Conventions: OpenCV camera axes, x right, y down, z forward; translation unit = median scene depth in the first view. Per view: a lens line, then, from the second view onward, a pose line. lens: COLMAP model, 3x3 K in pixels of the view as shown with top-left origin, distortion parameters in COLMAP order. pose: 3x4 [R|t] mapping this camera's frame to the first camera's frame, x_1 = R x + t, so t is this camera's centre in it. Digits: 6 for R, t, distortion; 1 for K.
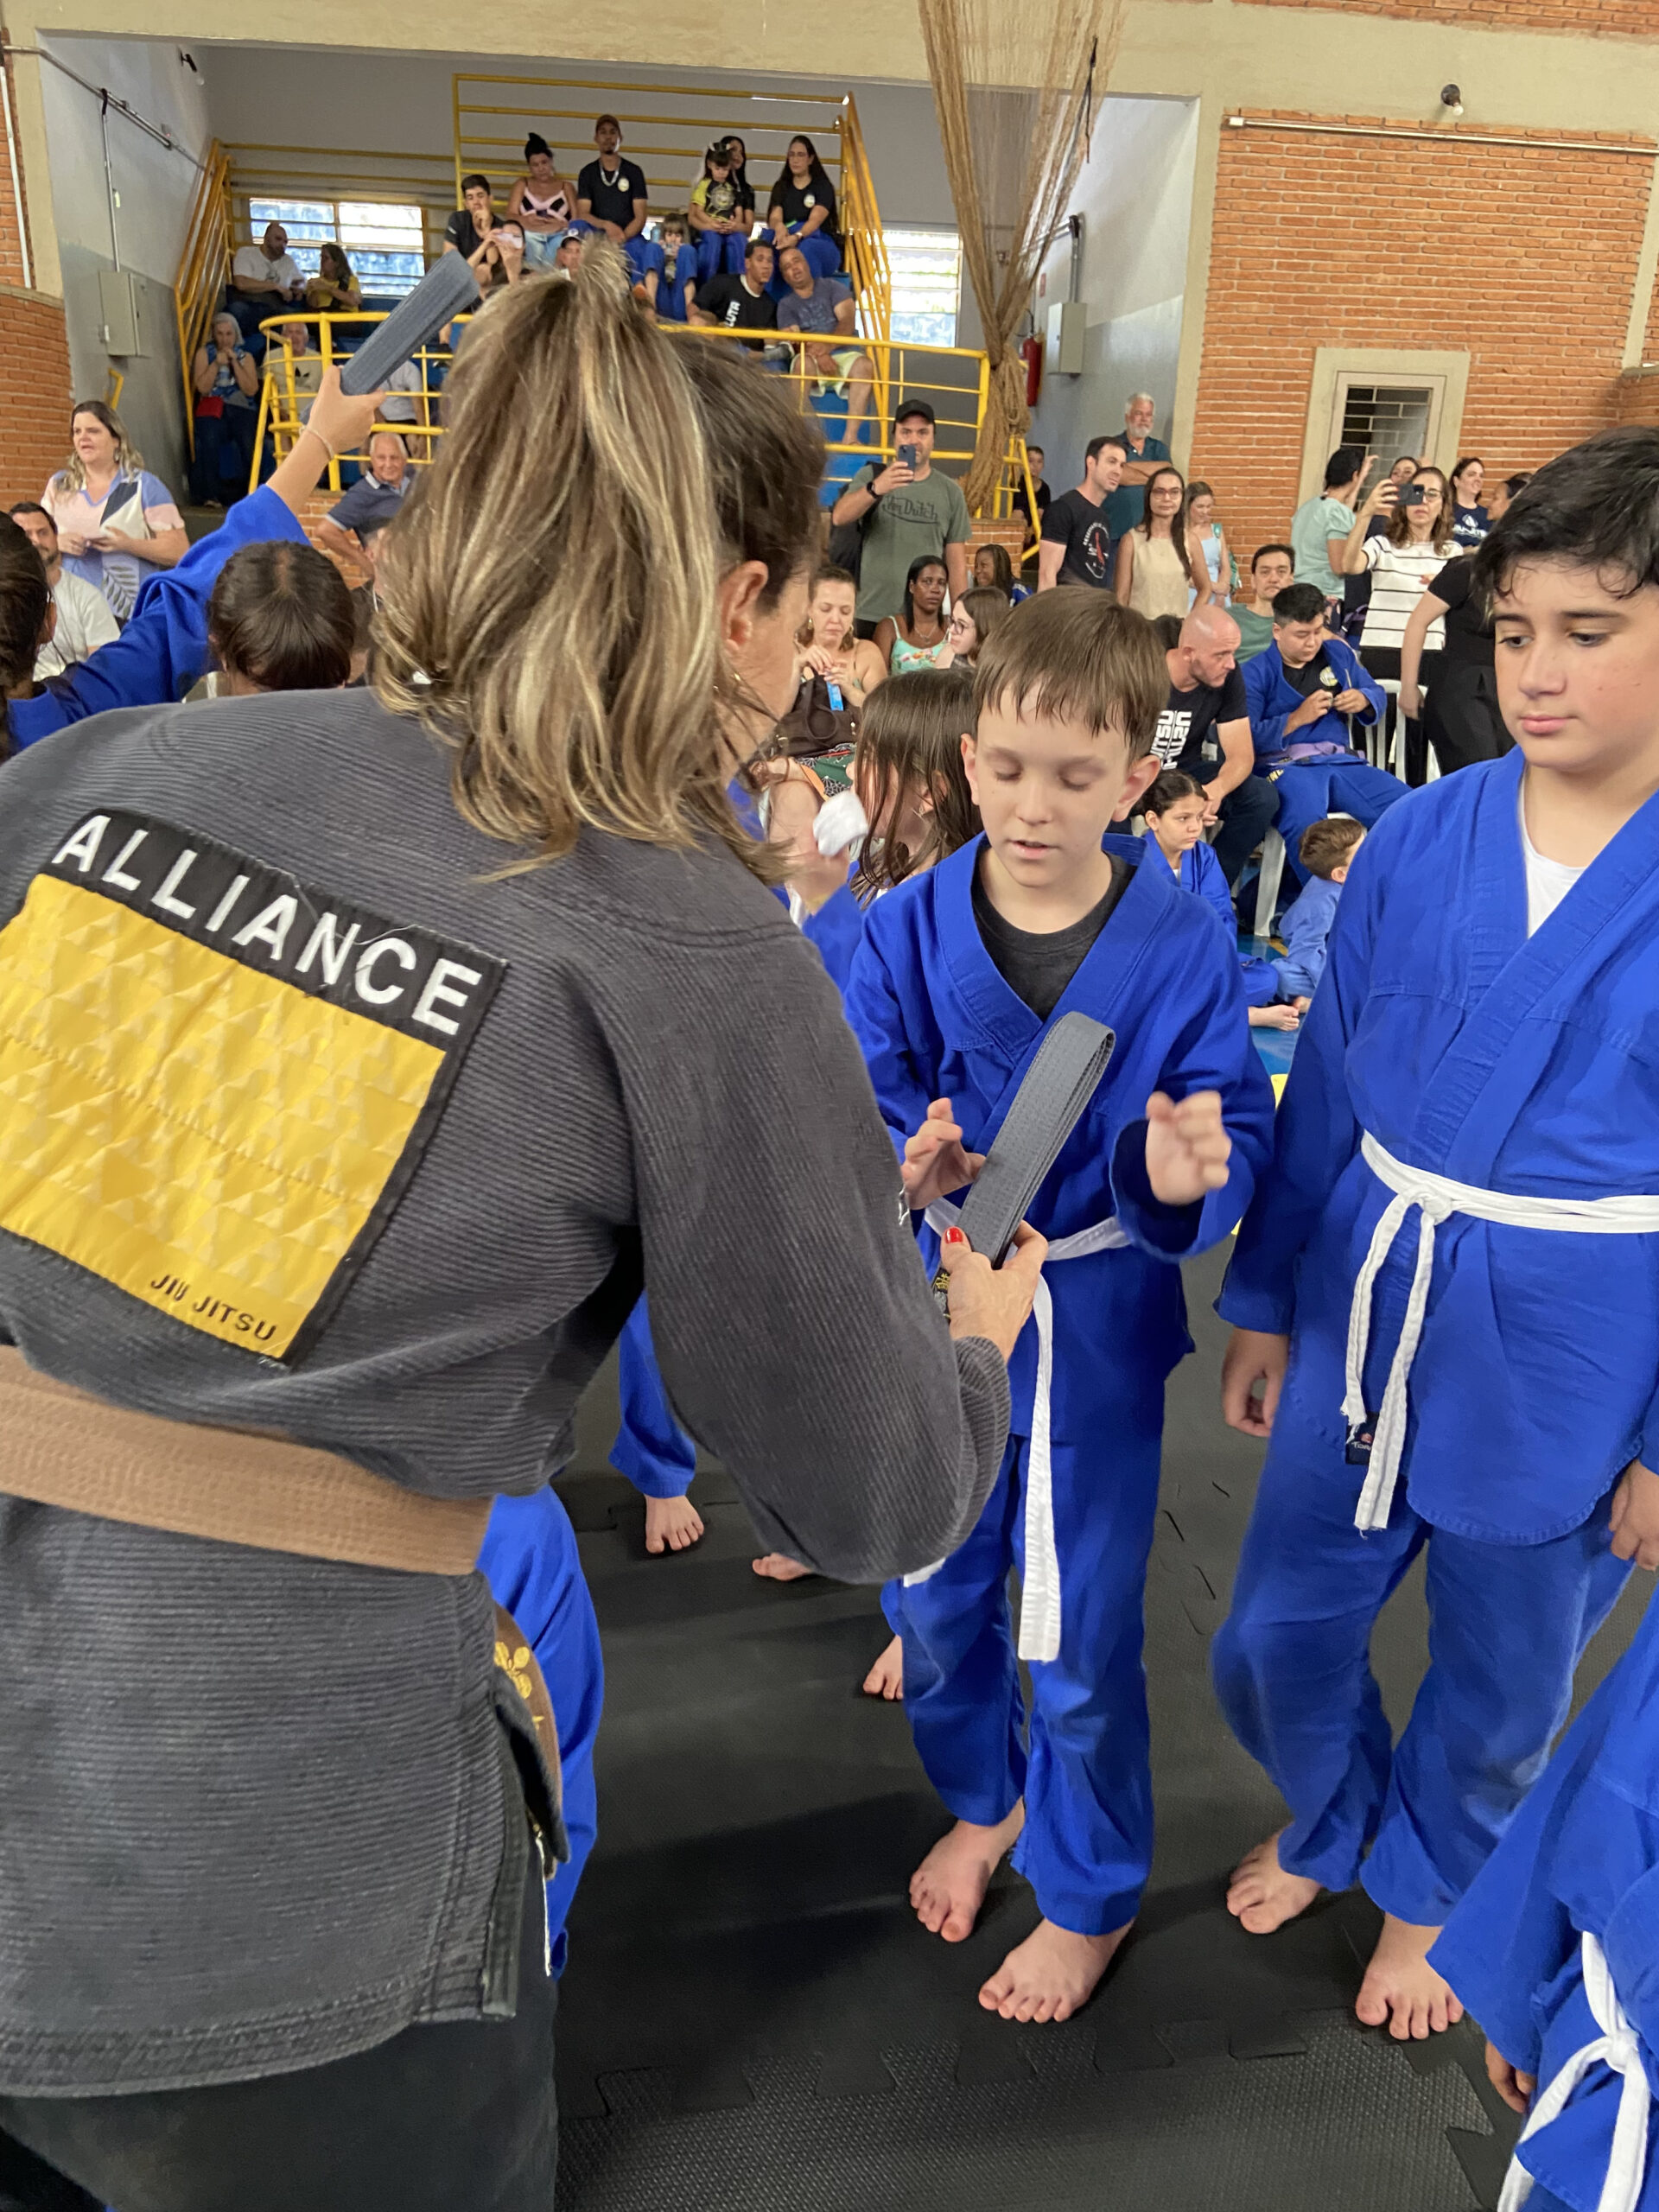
lens RADIAL K [[1662.5, 0, 835.7], [0, 1662.5, 1058.0], [0, 0, 1]] dist [0.134195, -0.176855]
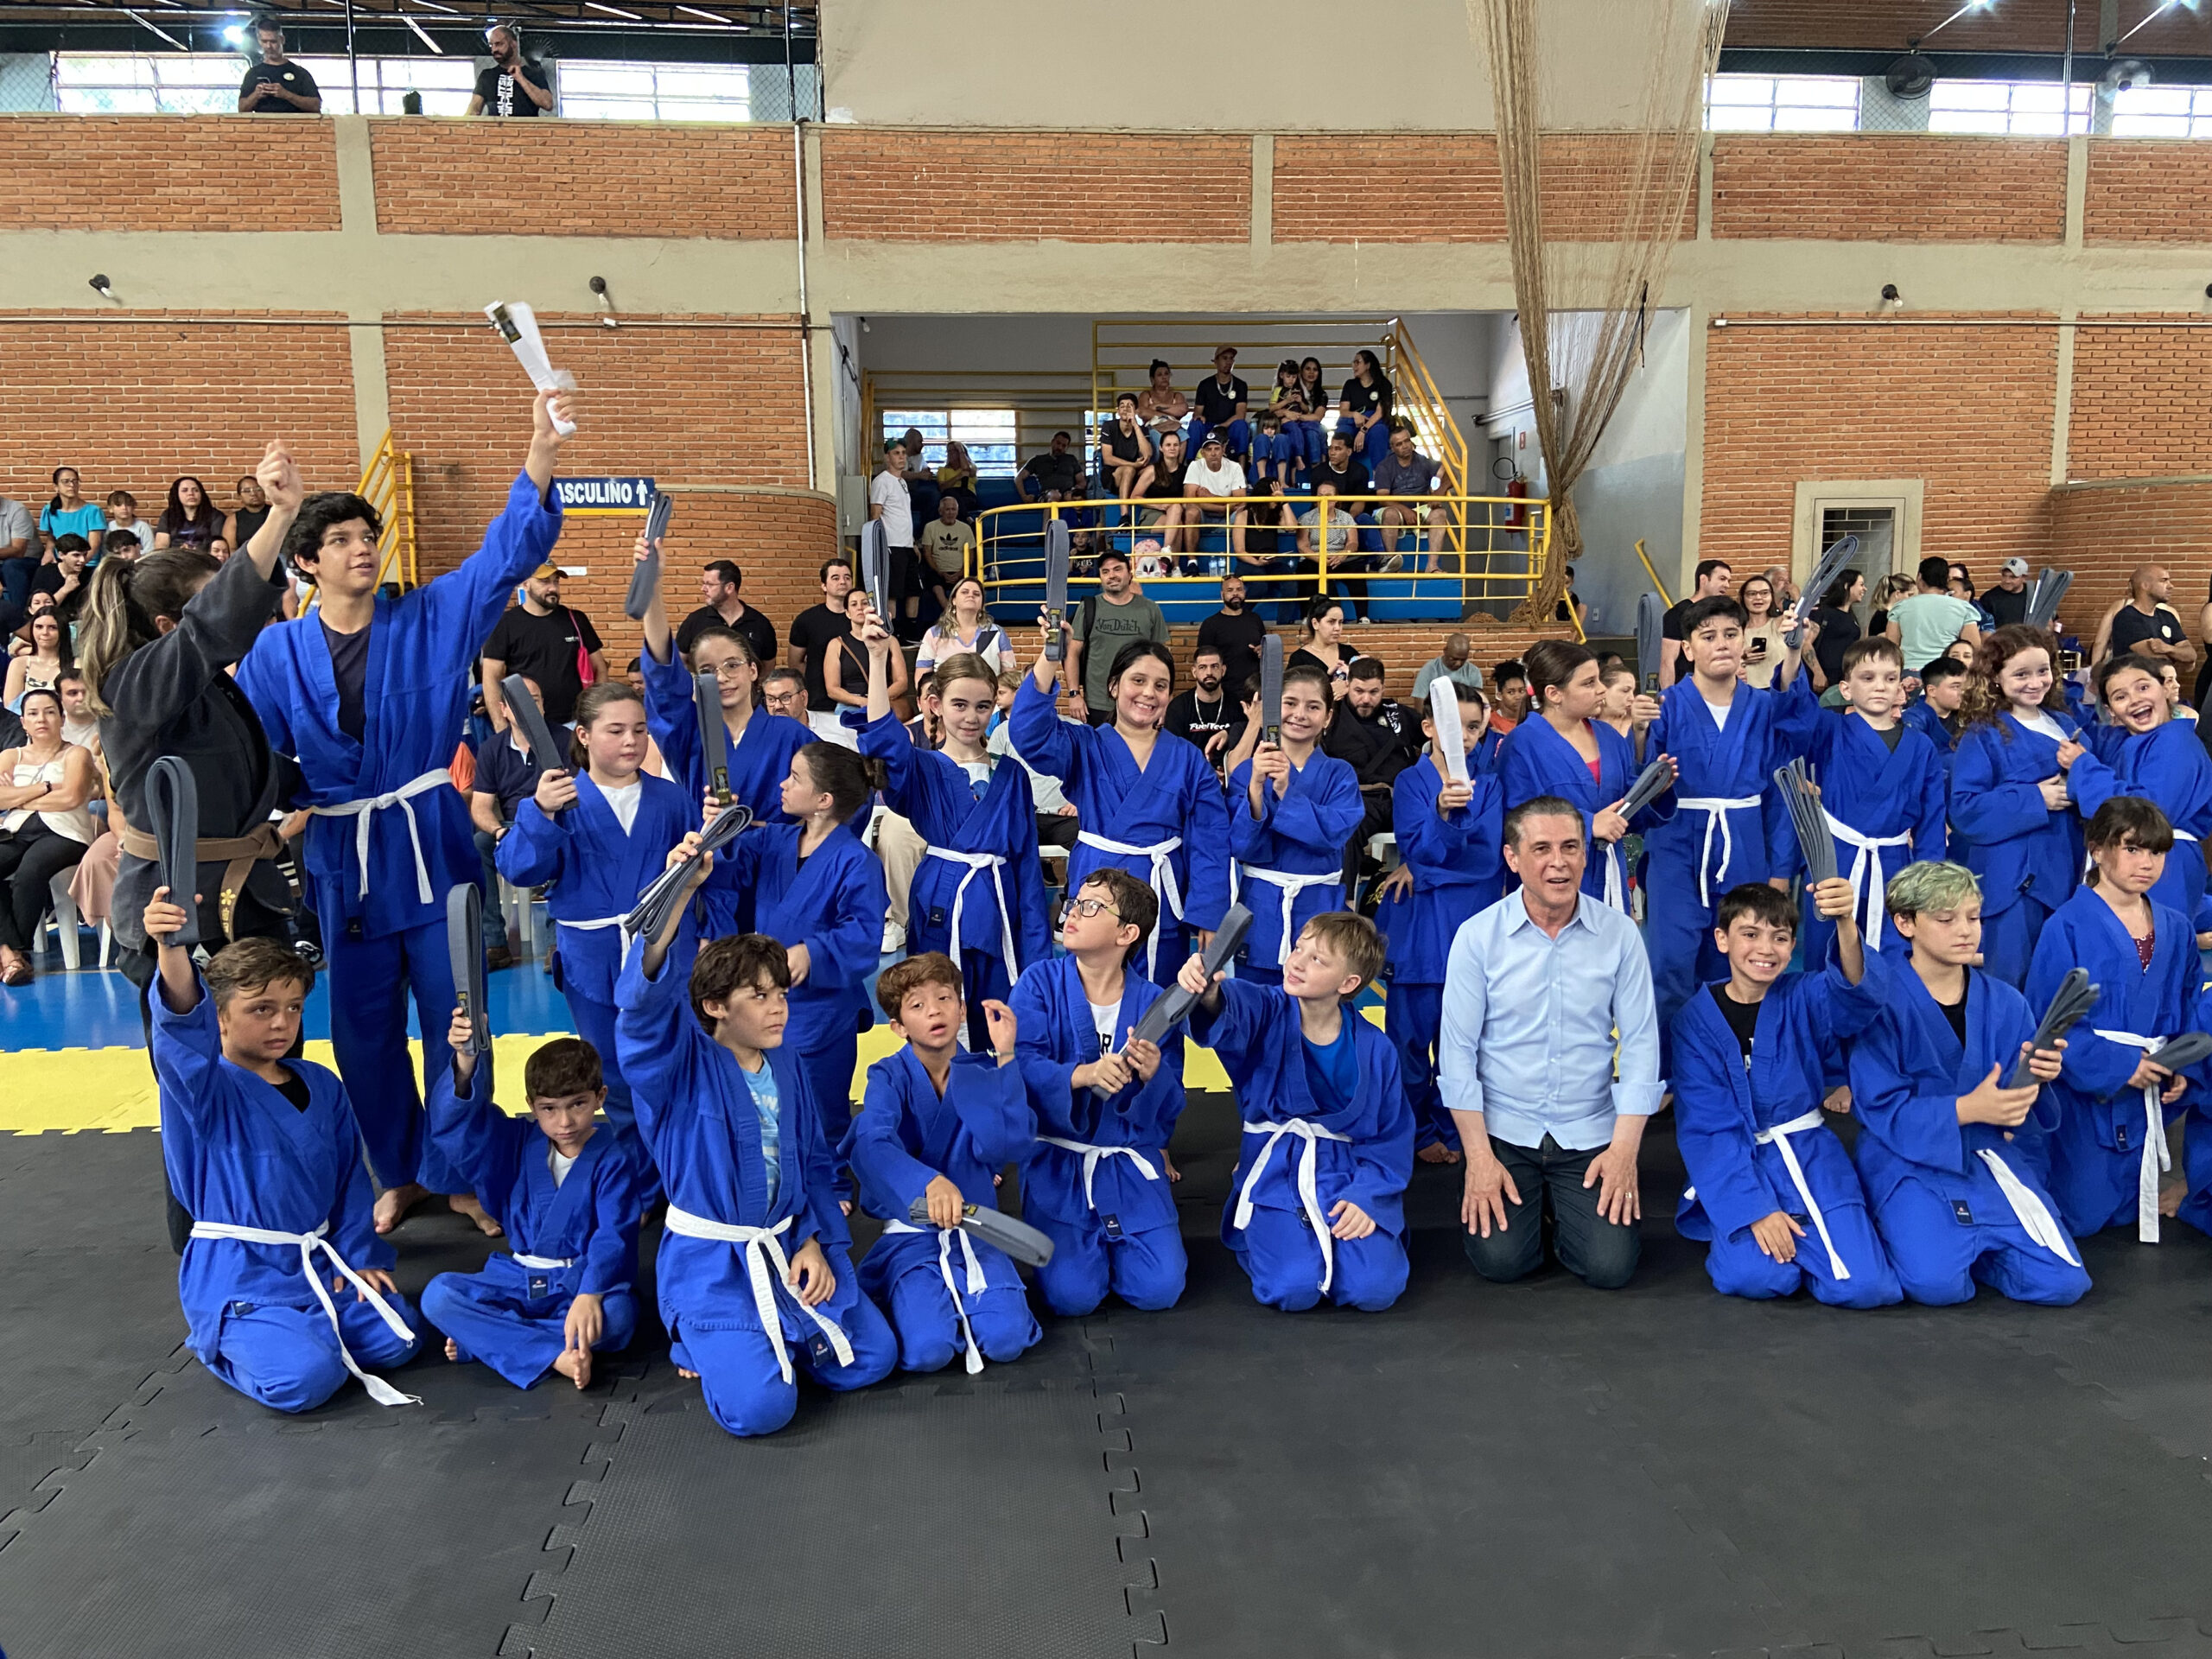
lens RADIAL K [[1662.5, 0, 1097.5], [0, 1662.5, 807.1], [0, 0, 1]] dist [0.134195, -0.176855]
pose [[0.998044, -0.037191, -0.050251, -0.173963], [0.026204, 0.978650, -0.203856, 0.055395], [0.056760, 0.202141, 0.977710, -0.195959]]
